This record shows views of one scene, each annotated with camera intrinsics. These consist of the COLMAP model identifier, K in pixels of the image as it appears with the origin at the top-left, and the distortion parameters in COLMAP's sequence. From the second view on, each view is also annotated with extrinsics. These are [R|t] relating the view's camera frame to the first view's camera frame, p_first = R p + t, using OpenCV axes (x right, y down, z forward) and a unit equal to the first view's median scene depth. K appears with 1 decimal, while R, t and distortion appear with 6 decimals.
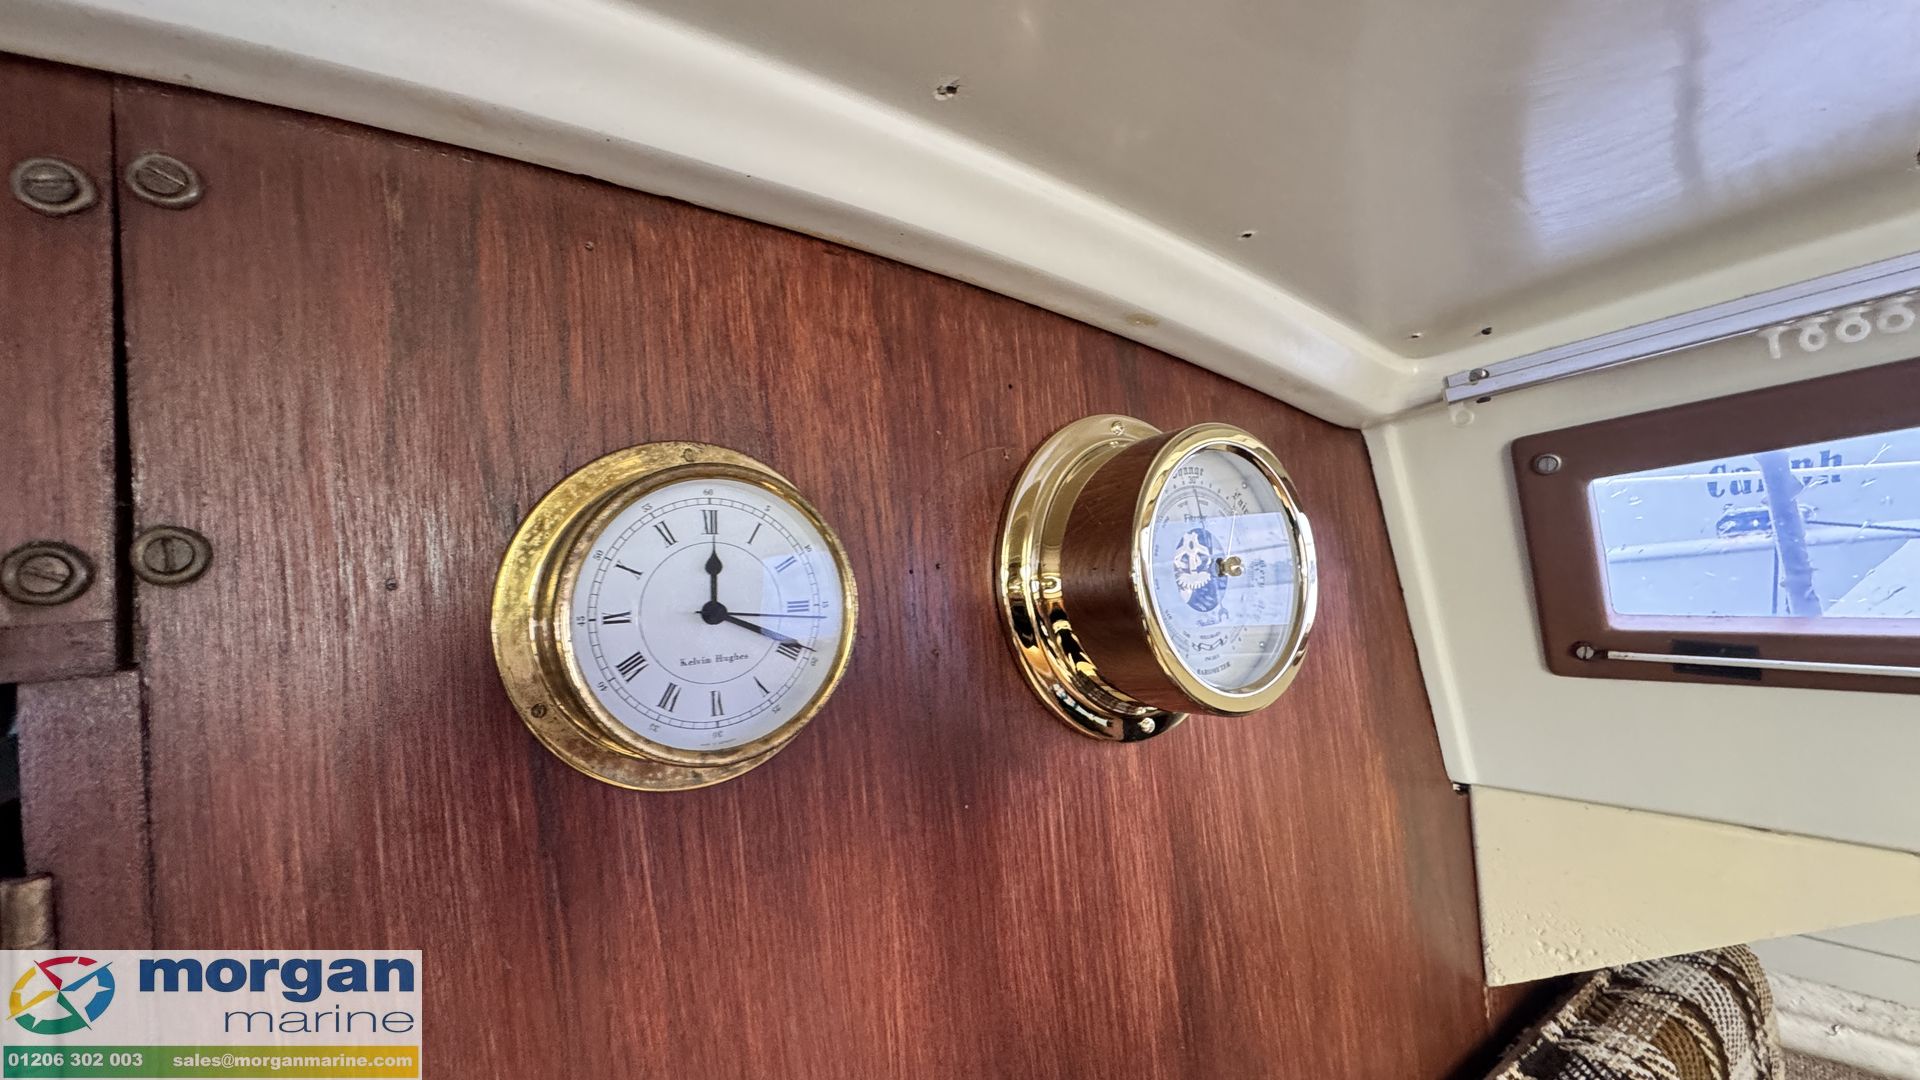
lens RADIAL K [[763.9, 0, 962.9], [0, 763.9, 536.6], [0, 0, 1]] dist [-0.000674, -0.000311]
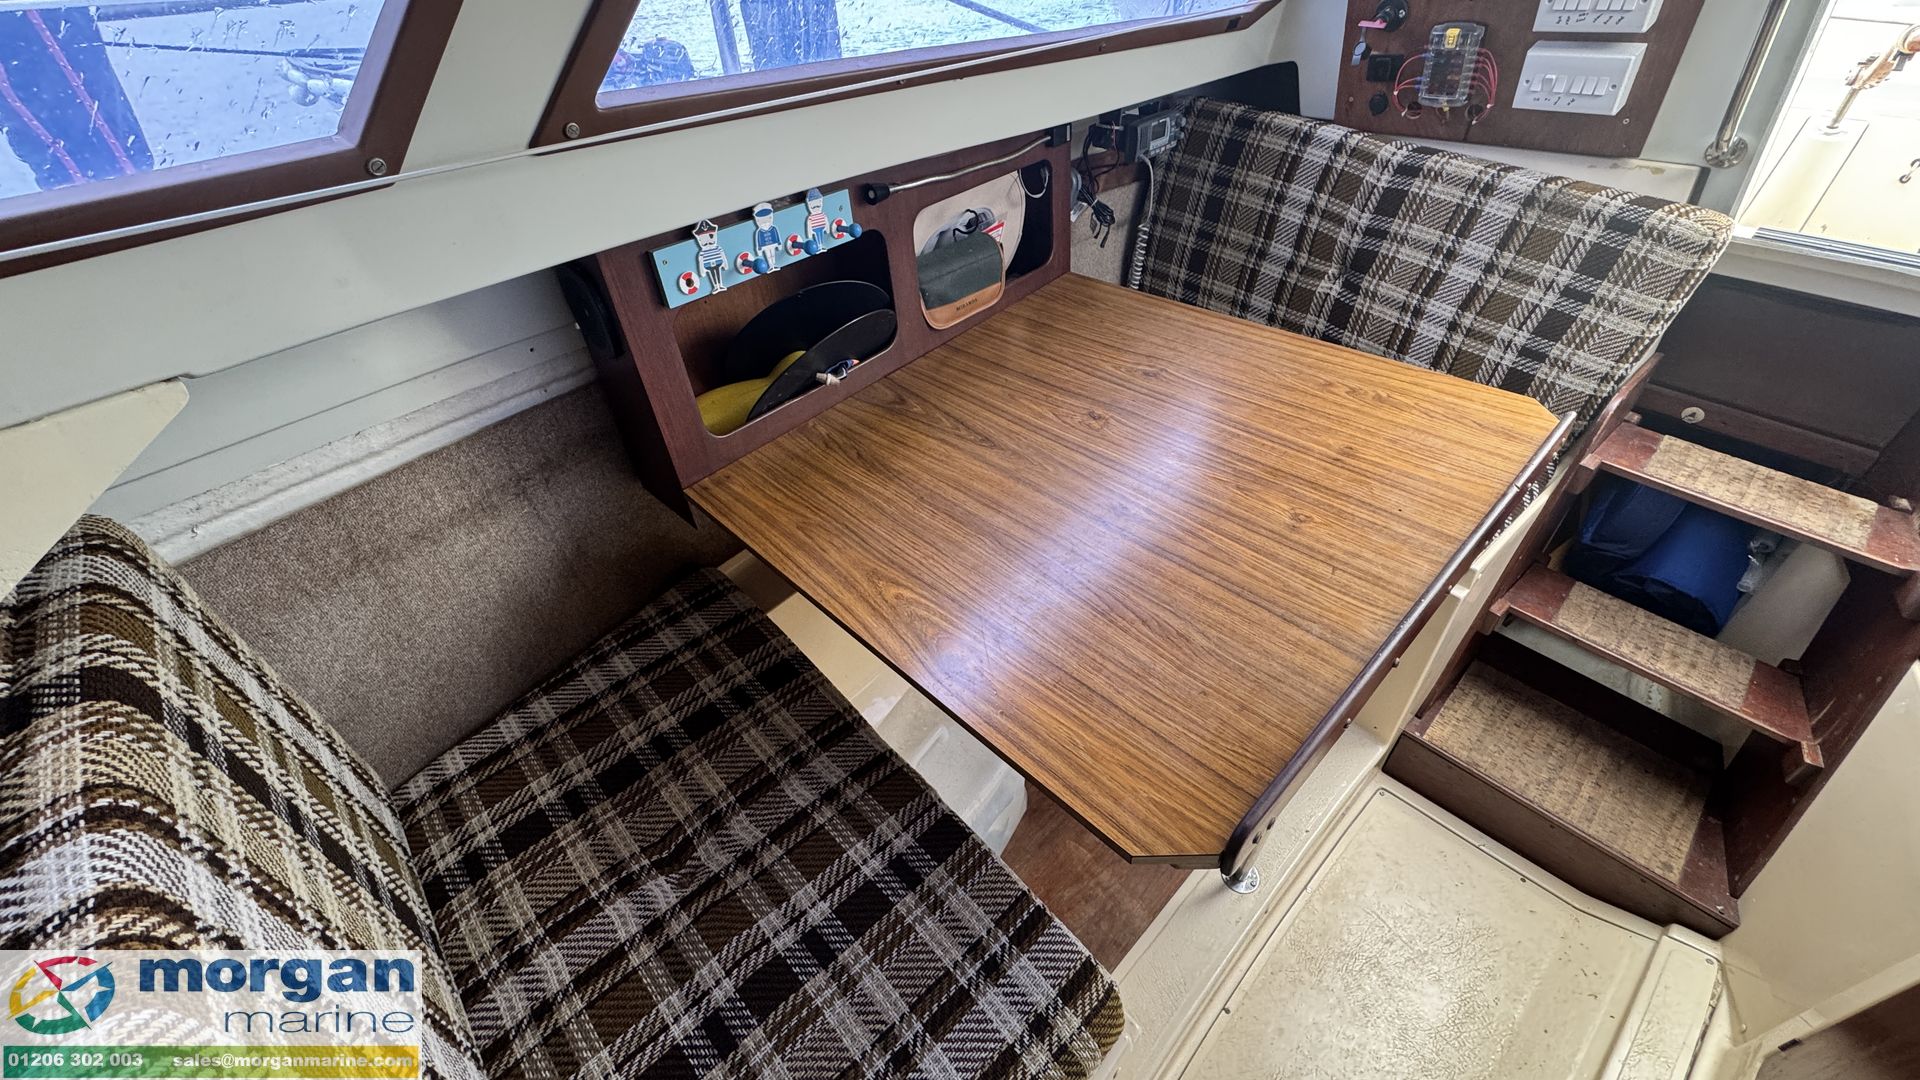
lens RADIAL K [[763.9, 0, 960.8], [0, 763.9, 536.5], [0, 0, 1]] dist [-0.000674, -0.000311]
pose [[-0.150586, -0.569334, 0.808197, -0.138120], [0.028913, 0.814634, 0.579255, -0.078828], [-0.988174, 0.110595, -0.106211, -0.198492]]
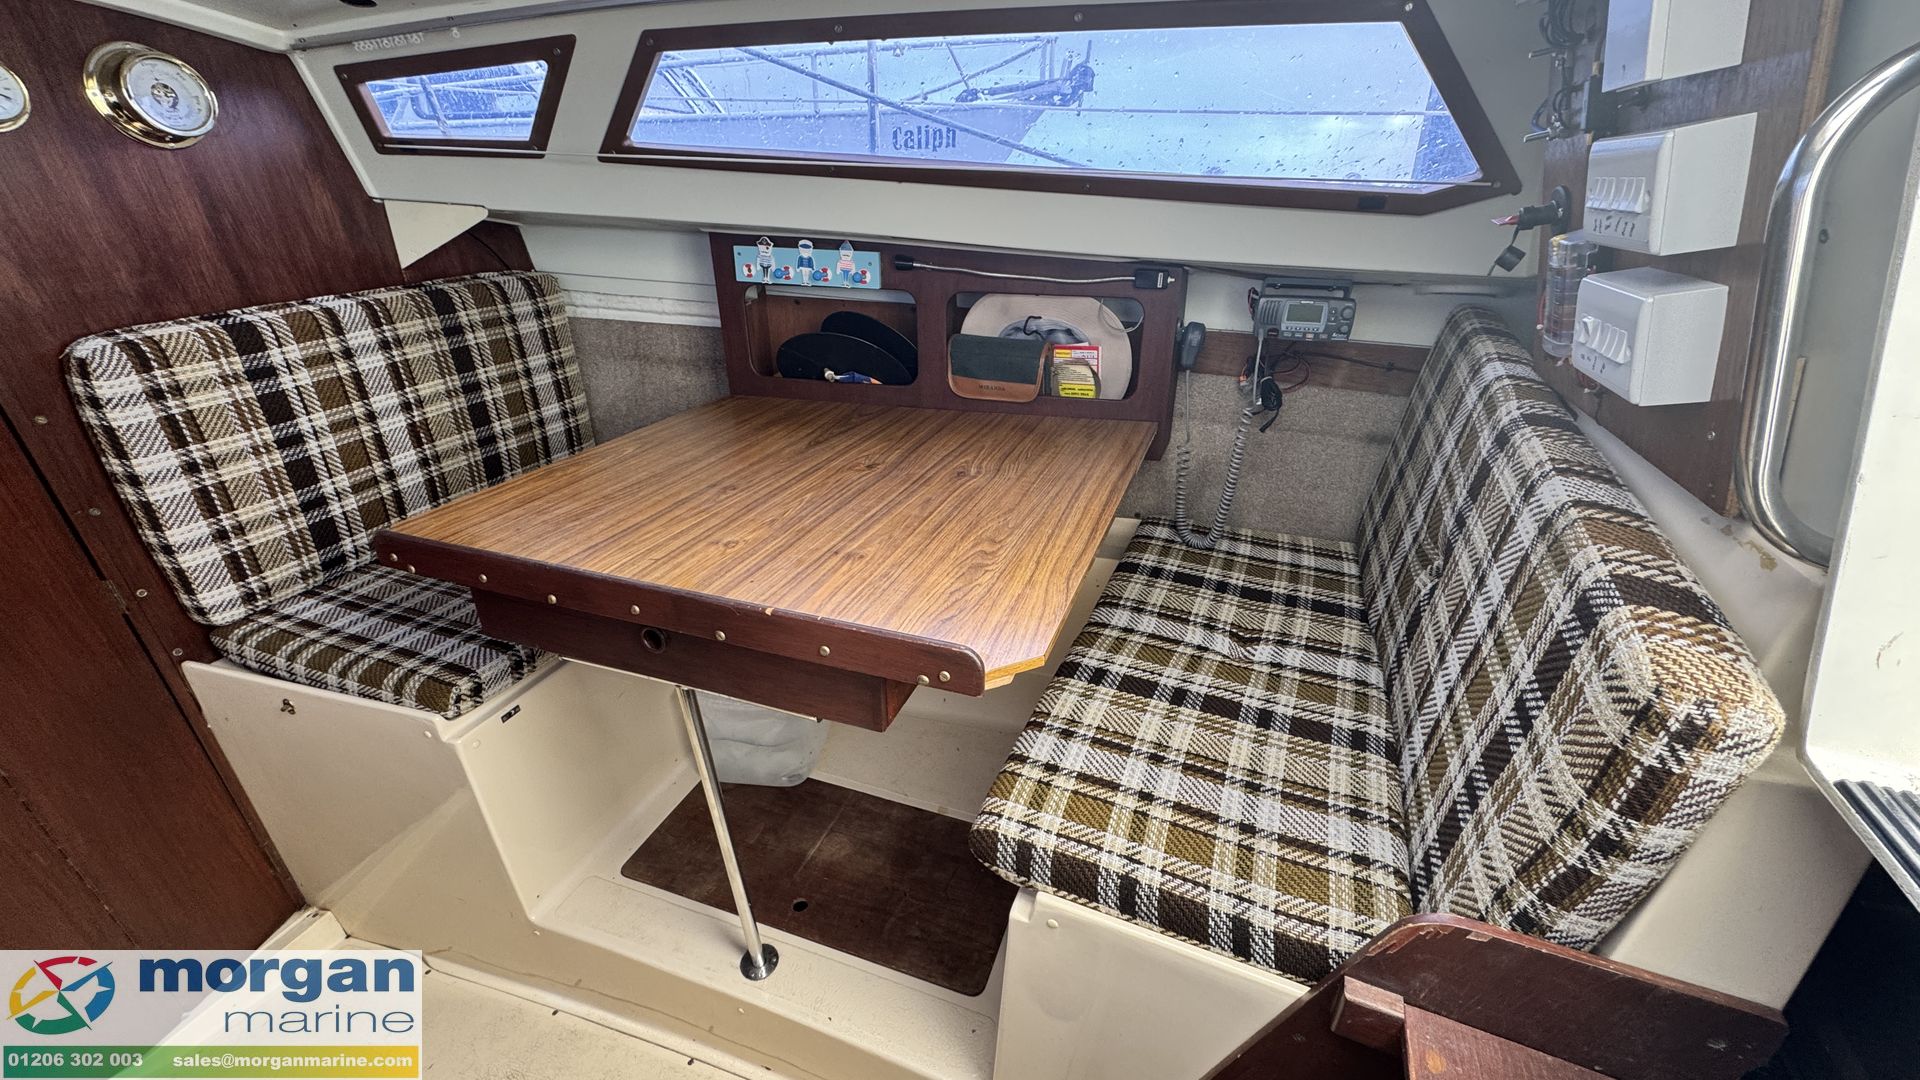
lens RADIAL K [[763.9, 0, 960.2], [0, 763.9, 537.3], [0, 0, 1]] dist [-0.000674, -0.000311]
pose [[0.820098, -0.195761, 0.537696, 0.714236], [-0.074534, 0.895112, 0.439567, 0.031805], [-0.567348, -0.400565, 0.719488, -3.166167]]
